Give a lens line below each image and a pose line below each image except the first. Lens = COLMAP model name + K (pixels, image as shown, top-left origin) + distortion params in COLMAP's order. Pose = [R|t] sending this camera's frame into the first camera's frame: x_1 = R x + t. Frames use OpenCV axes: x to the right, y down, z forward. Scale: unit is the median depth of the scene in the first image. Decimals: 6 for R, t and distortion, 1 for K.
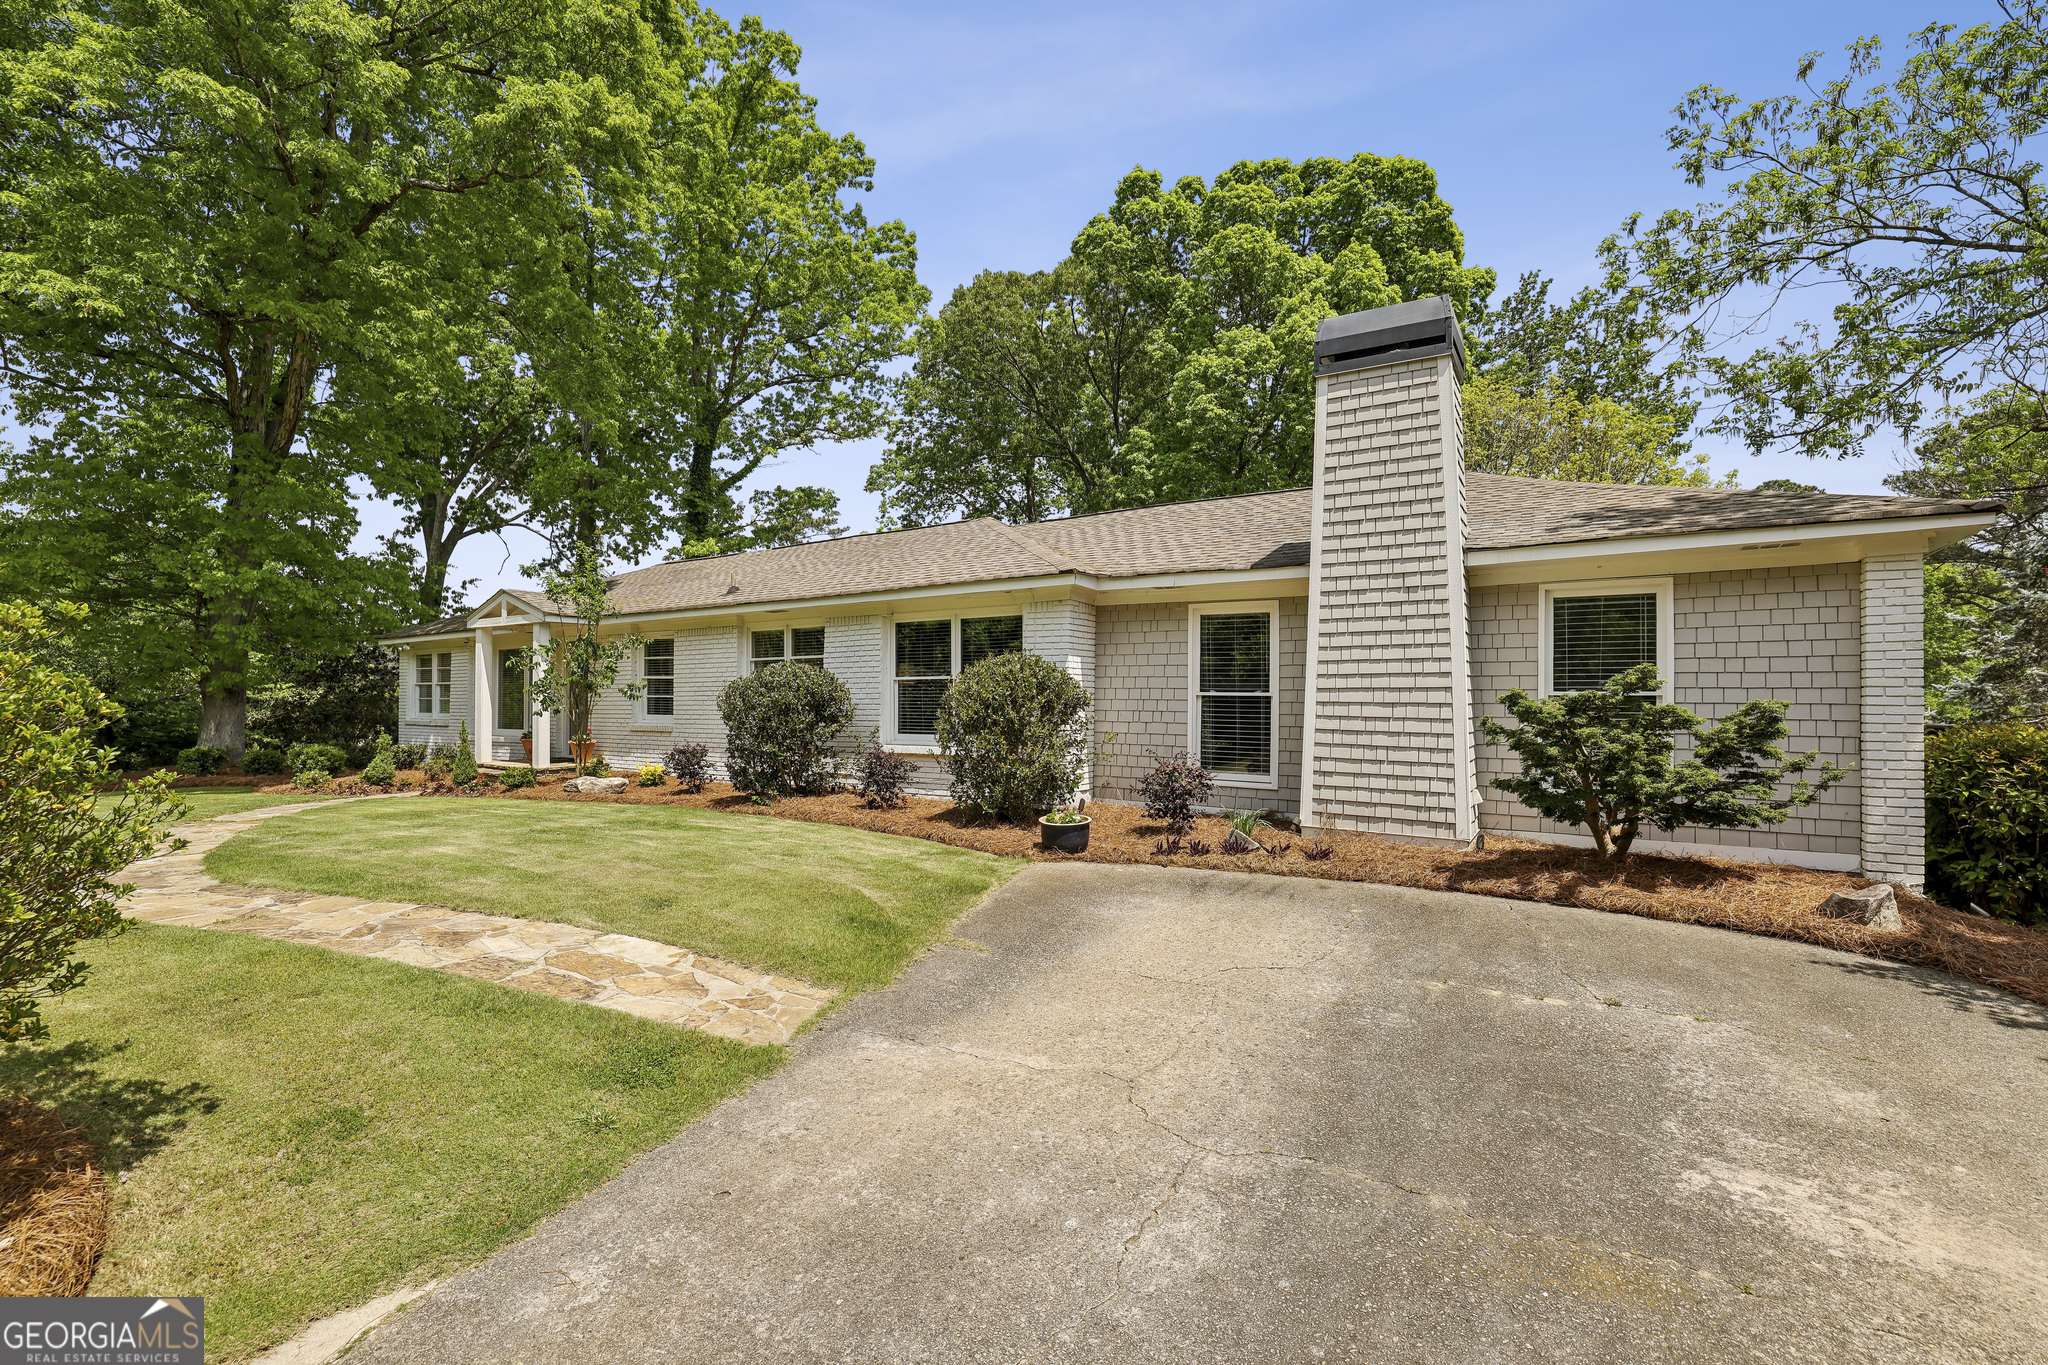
lens RADIAL K [[855.1, 0, 1022.5], [0, 855.1, 694.0], [0, 0, 1]] dist [-0.001289, 0.000085]
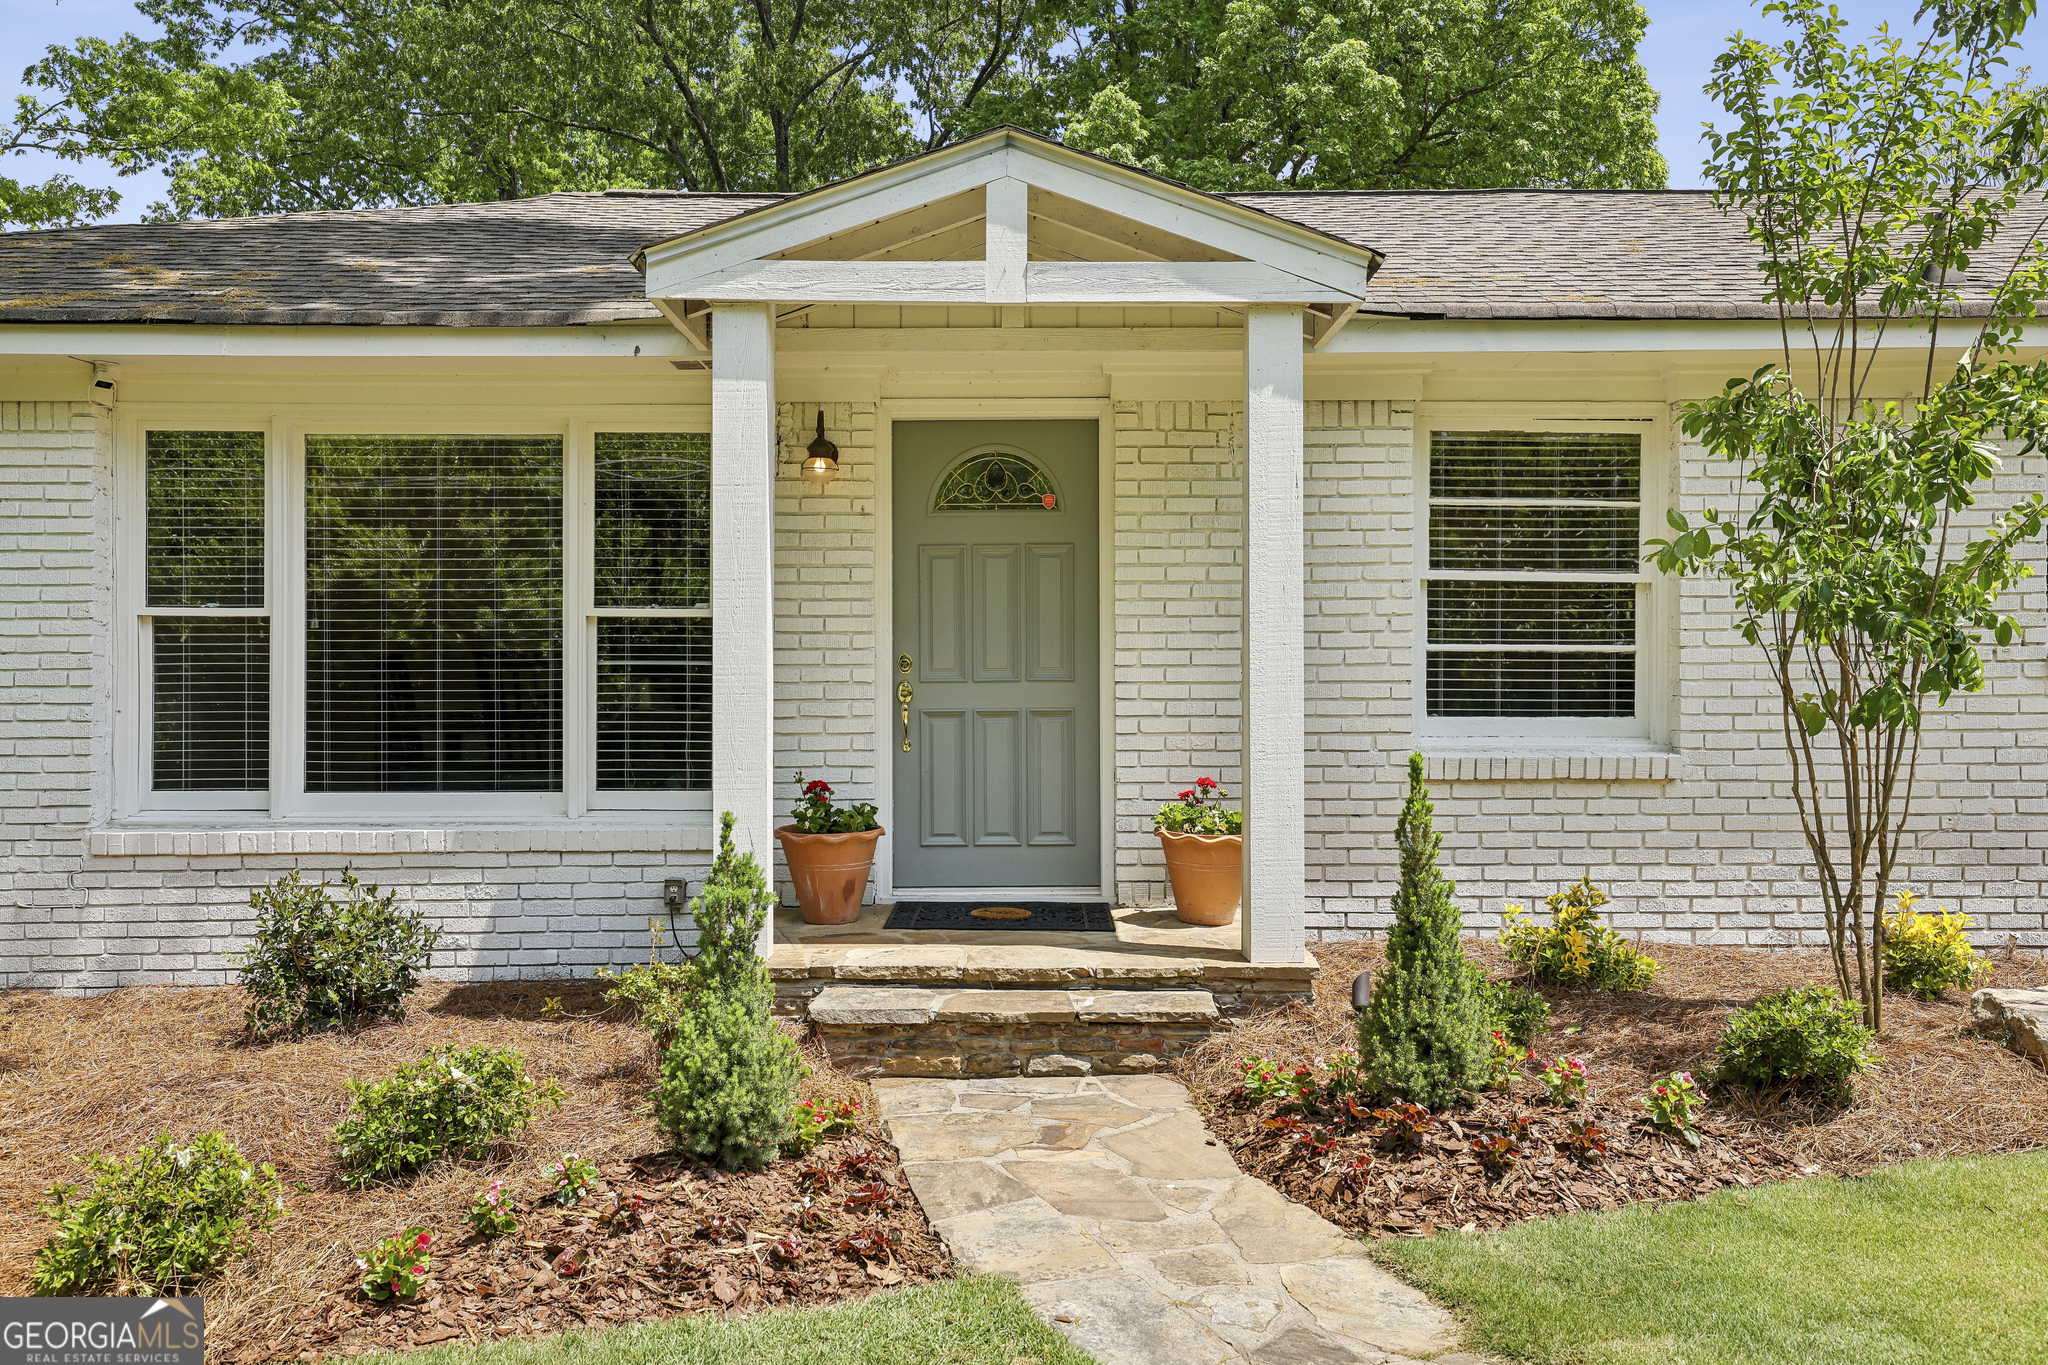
lens RADIAL K [[1628.4, 0, 1027.9], [0, 1628.4, 709.6], [0, 0, 1]] dist [0.031974, 0.000623]
pose [[0.830797, -0.003180, 0.556566, -0.385755], [-0.001505, 0.999967, 0.007959, 0.007825], [-0.556573, -0.007449, 0.830765, 0.309933]]
